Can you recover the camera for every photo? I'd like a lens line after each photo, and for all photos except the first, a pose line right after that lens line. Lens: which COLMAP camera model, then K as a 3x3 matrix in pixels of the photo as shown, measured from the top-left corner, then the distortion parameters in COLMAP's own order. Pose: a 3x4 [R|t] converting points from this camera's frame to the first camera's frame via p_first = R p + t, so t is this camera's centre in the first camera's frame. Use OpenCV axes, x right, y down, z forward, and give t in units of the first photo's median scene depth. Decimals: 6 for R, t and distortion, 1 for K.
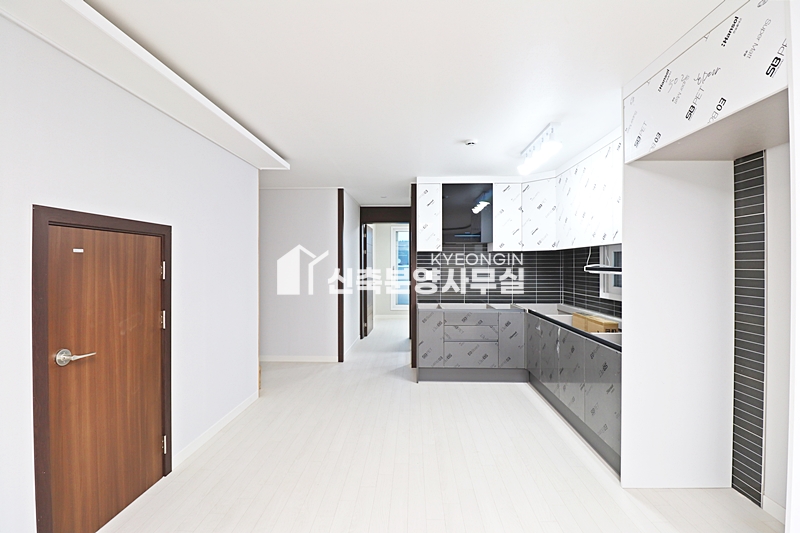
lens RADIAL K [[371.1, 0, 405.1], [0, 371.1, 264.6], [0, 0, 1]] dist [-0.002763, -0.007244]
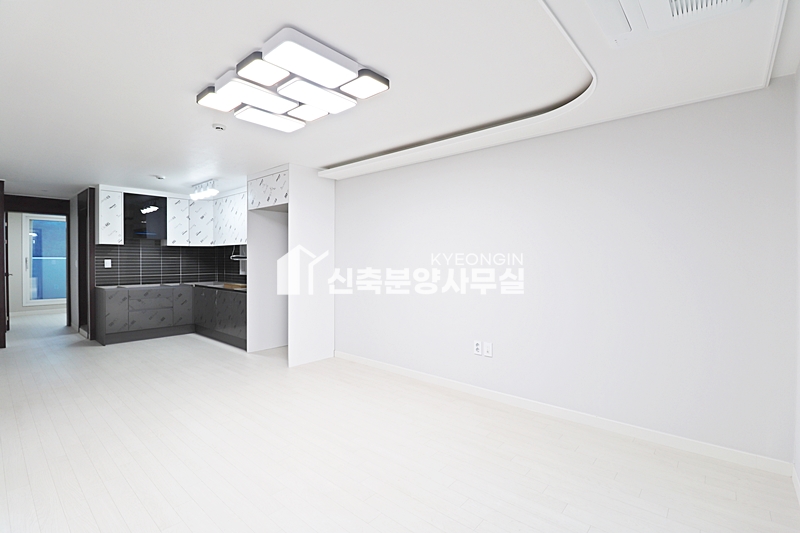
lens RADIAL K [[371.1, 0, 400.3], [0, 371.1, 262.3], [0, 0, 1]] dist [-0.002763, -0.007244]
pose [[0.642590, -0.003113, 0.766204, -0.289833], [-0.002592, 0.999977, 0.006237, 0.016696], [-0.766206, -0.005993, 0.642567, -0.621859]]
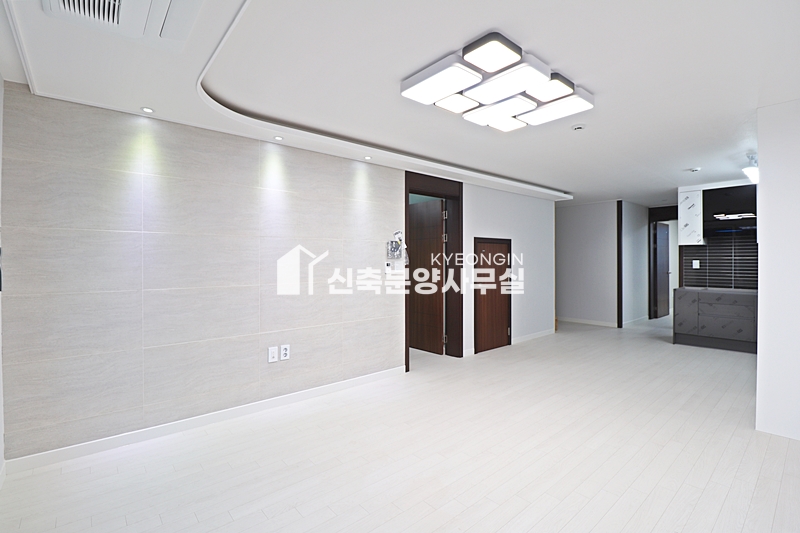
lens RADIAL K [[371.1, 0, 397.6], [0, 371.1, 261.7], [0, 0, 1]] dist [-0.002763, -0.007244]
pose [[0.664069, 0.001083, -0.747671, 0.369790], [0.001055, 0.999997, 0.002386, 0.018597], [0.747671, -0.002373, 0.664065, -0.628347]]
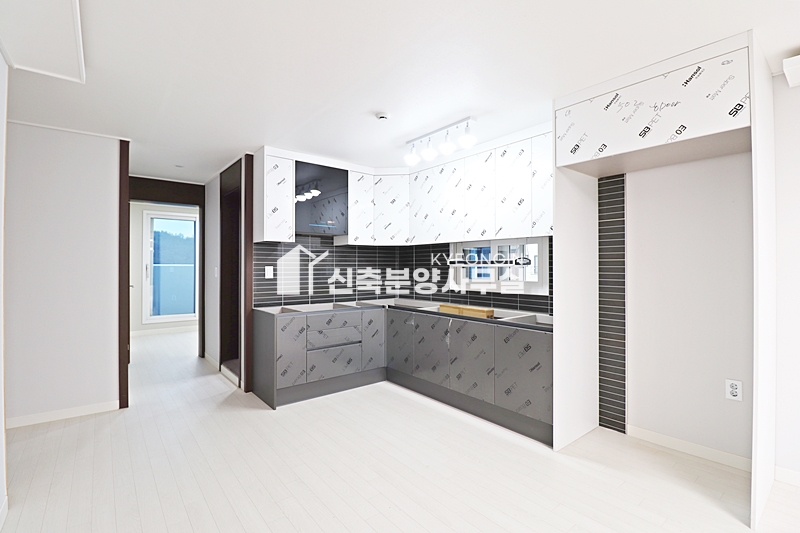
lens RADIAL K [[371.1, 0, 400.6], [0, 371.1, 262.7], [0, 0, 1]] dist [-0.002763, -0.007244]
pose [[0.761553, 0.007117, 0.648064, -0.272875], [-0.000082, 0.999941, -0.010885, 0.019364], [-0.648103, 0.008236, 0.761508, 0.234902]]
